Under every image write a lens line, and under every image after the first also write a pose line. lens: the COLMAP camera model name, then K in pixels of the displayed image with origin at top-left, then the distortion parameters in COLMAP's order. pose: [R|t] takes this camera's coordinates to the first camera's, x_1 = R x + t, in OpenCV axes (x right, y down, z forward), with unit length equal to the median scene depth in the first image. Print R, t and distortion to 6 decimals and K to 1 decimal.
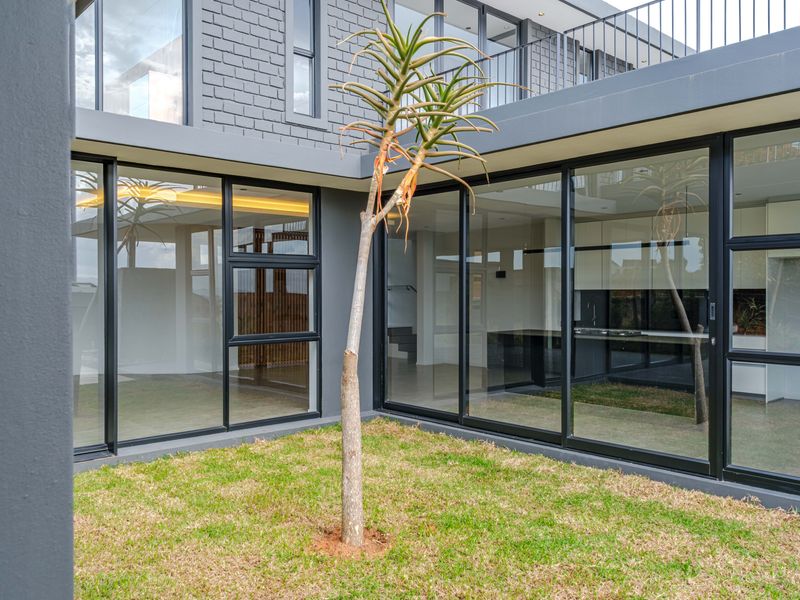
lens RADIAL K [[687.4, 0, 400.0], [0, 687.4, 300.0], [0, 0, 1]] dist [0.012070, 0.006466]
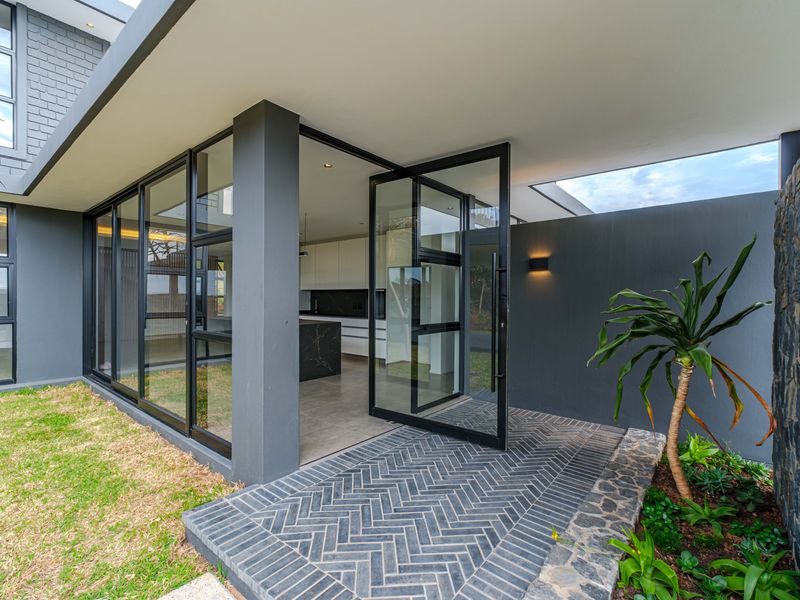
lens RADIAL K [[381.4, 0, 400.0], [0, 381.4, 300.0], [0, 0, 1]] dist [-0.001262, 0.000707]
pose [[0.990064, 0.004753, 0.140538, 0.570682], [-0.004240, 0.999983, -0.003950, 0.017551], [-0.140554, 0.003315, 0.990067, 0.225598]]
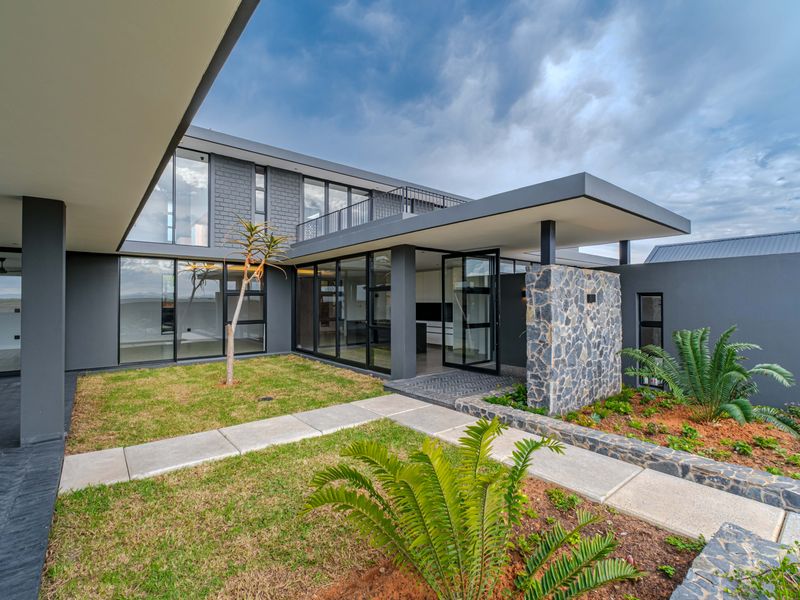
lens RADIAL K [[381.4, 0, 400.0], [0, 381.4, 300.0], [0, 0, 1]] dist [-0.001262, 0.000707]
pose [[0.998655, -0.002814, -0.051774, 0.531942], [0.002088, 0.999899, -0.014071, -0.009035], [0.051808, 0.013944, 0.998560, -0.470724]]
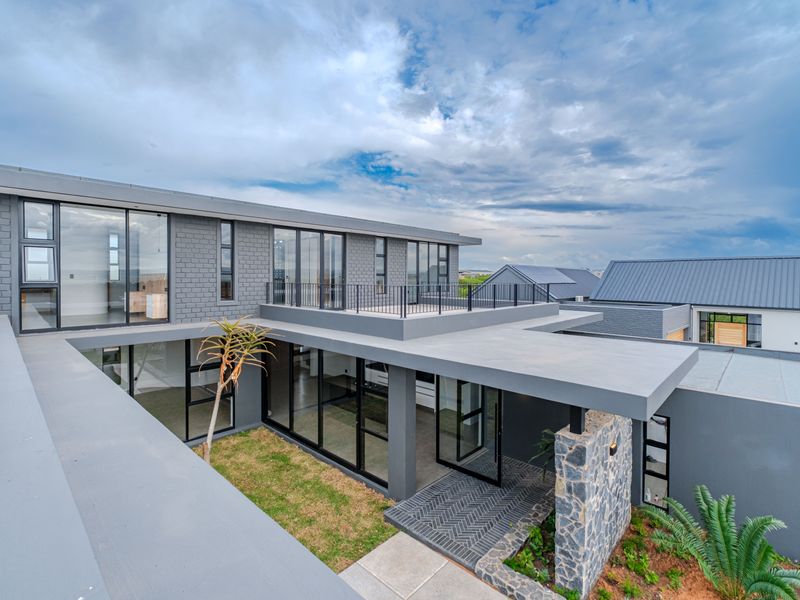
lens RADIAL K [[388.8, 0, 391.2], [0, 388.8, 284.2], [0, 0, 1]] dist [-0.001653, 0.000025]
pose [[0.998124, 0.001037, 0.061220, 0.387036], [-0.001431, 0.999978, 0.006400, -0.381699], [-0.061212, -0.006475, 0.998104, -0.402604]]
